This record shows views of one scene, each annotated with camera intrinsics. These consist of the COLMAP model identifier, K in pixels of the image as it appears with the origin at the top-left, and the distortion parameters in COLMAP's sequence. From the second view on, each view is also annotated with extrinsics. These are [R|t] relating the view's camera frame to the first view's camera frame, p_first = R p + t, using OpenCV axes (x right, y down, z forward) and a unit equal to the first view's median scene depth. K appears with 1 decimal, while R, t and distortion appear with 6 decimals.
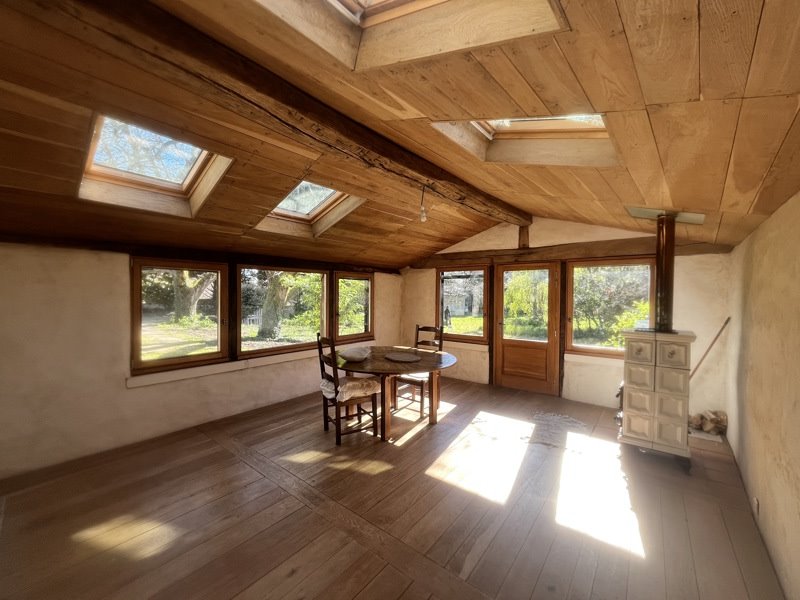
lens RADIAL K [[326.4, 0, 400.0], [0, 326.4, 300.0], [0, 0, 1]] dist [-0.002492, -0.000060]
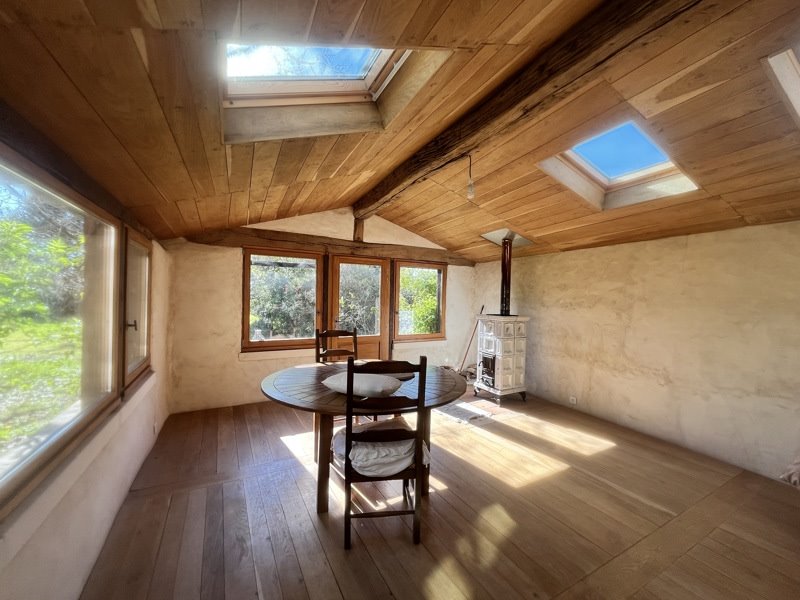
lens RADIAL K [[326.4, 0, 400.0], [0, 326.4, 300.0], [0, 0, 1]] dist [-0.002492, -0.000060]
pose [[0.378780, 0.004101, 0.925478, -0.477906], [0.006761, 0.999951, -0.007198, 0.021890], [-0.925462, 0.008984, 0.378734, 0.539385]]
